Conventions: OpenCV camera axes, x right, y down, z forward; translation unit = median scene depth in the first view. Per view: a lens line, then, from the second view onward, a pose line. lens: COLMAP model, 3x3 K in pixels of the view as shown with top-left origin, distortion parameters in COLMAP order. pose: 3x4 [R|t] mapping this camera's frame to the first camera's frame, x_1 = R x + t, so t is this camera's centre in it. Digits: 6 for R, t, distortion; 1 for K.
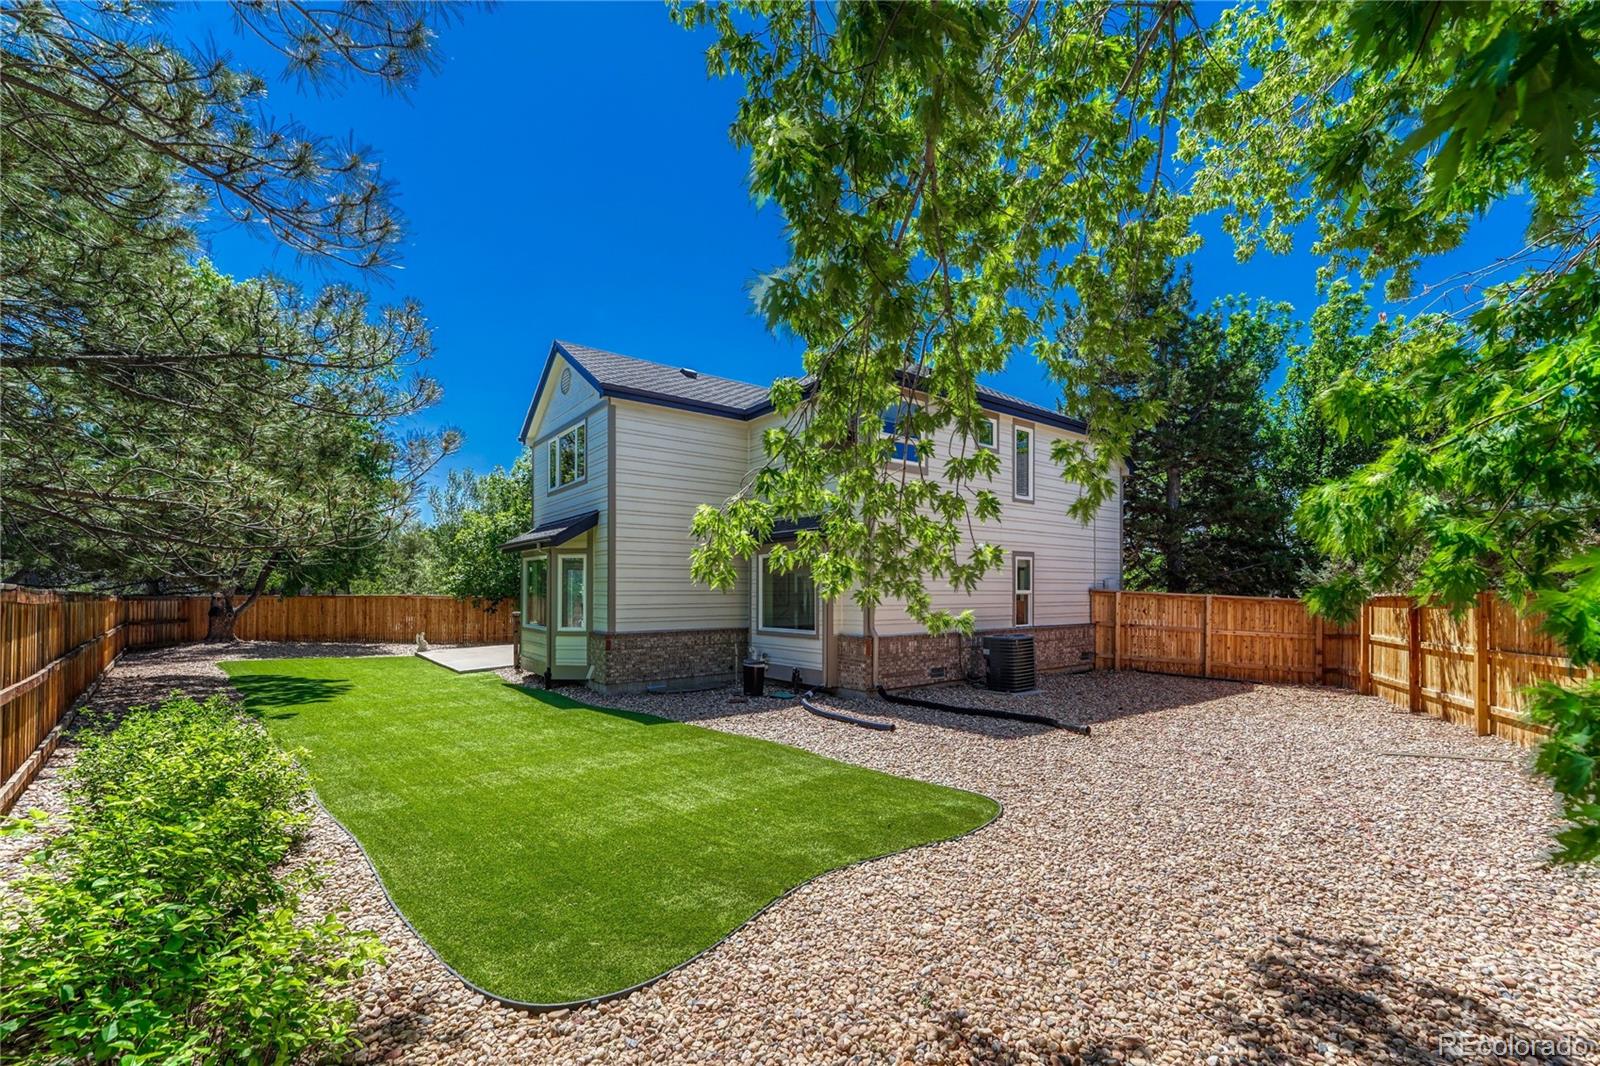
lens RADIAL K [[667.0, 0, 805.0], [0, 667.0, 595.6], [0, 0, 1]] dist [-0.001554, -0.000071]
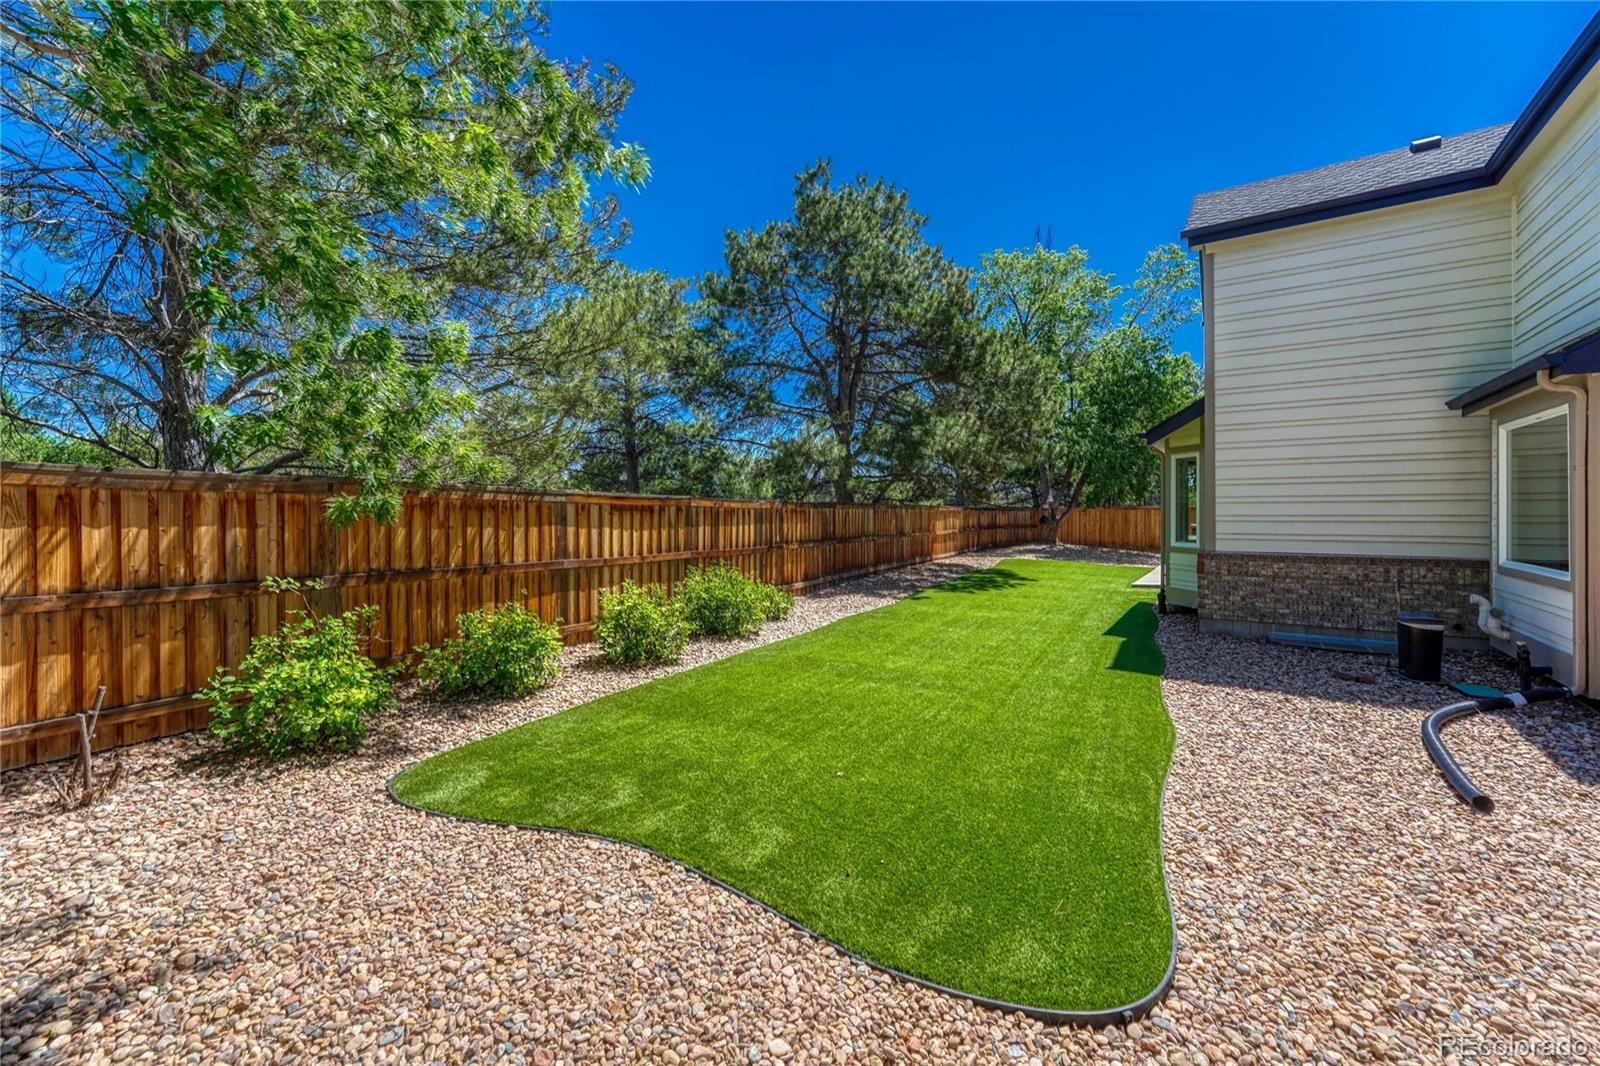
lens RADIAL K [[643.6, 0, 801.4], [0, 643.6, 508.3], [0, 0, 1]] dist [-0.002142, -0.000115]
pose [[0.301323, -0.000544, -0.953522, 0.270865], [-0.002041, 0.999997, -0.001216, 0.007523], [0.953520, 0.002313, 0.301321, 0.324362]]
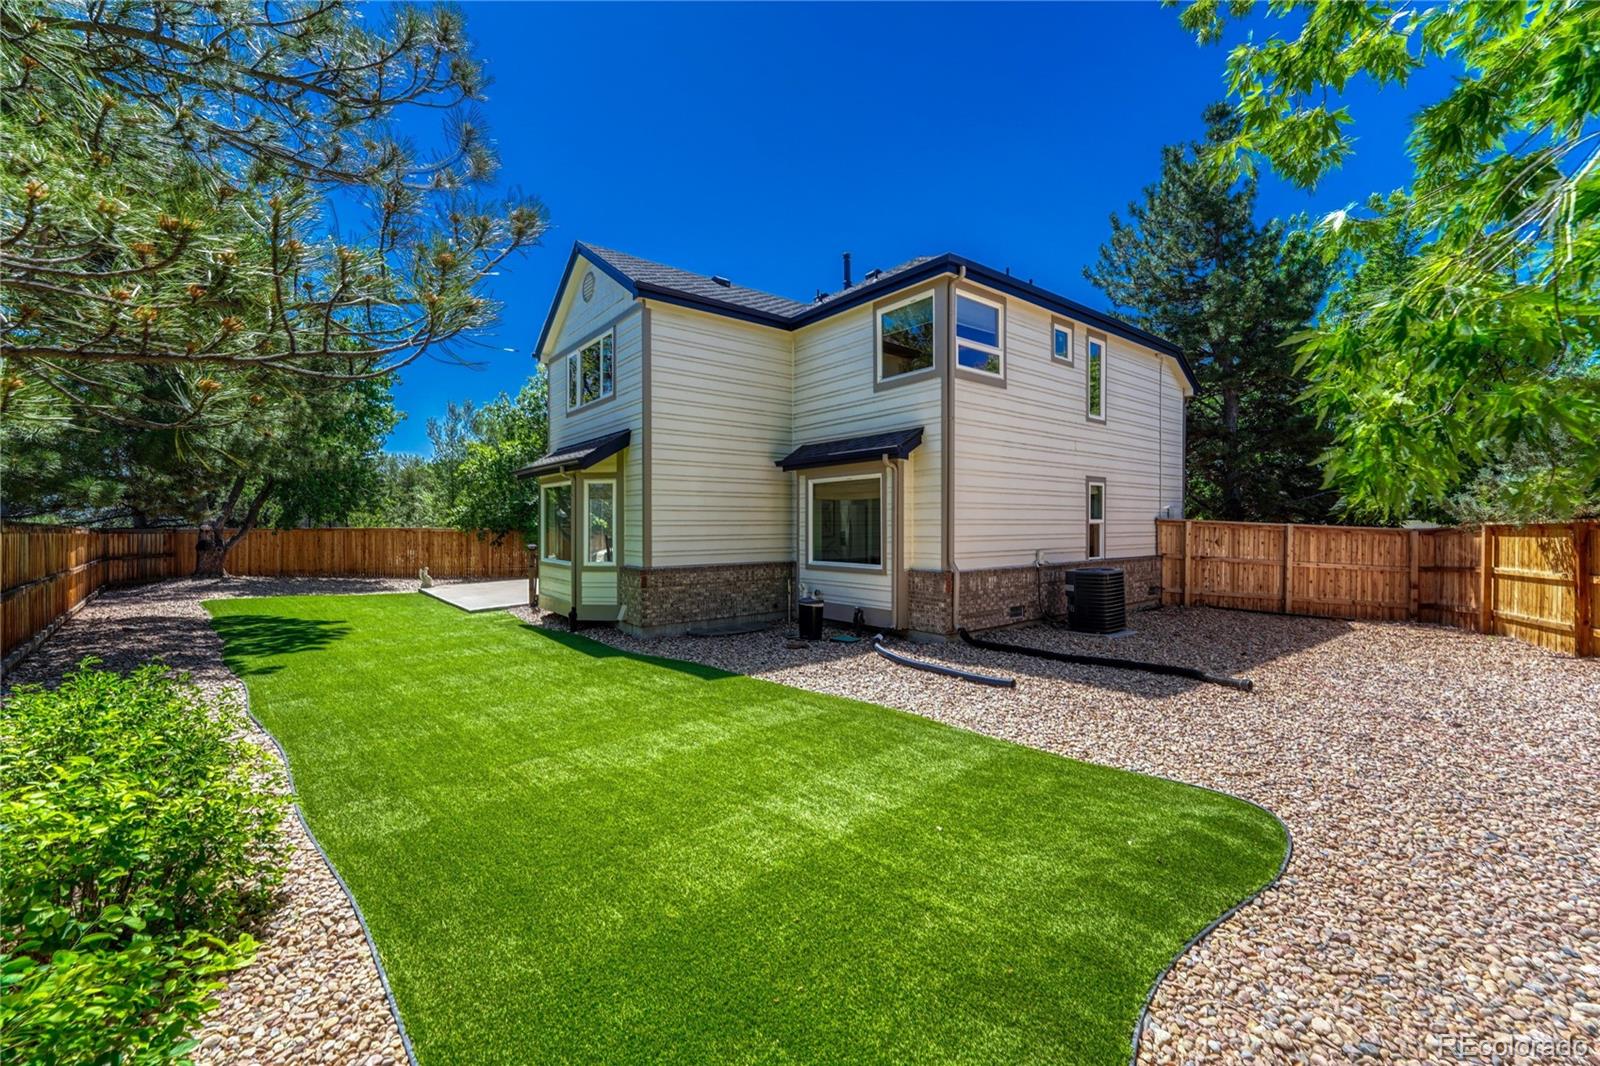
lens RADIAL K [[643.4, 0, 800.0], [0, 643.4, 533.0], [0, 0, 1]] dist [-0.001789, -0.000125]
pose [[0.999913, -0.002535, 0.012941, -0.097728], [0.002450, 0.999975, 0.006650, 0.004319], [-0.012957, -0.006618, 0.999894, 0.146584]]
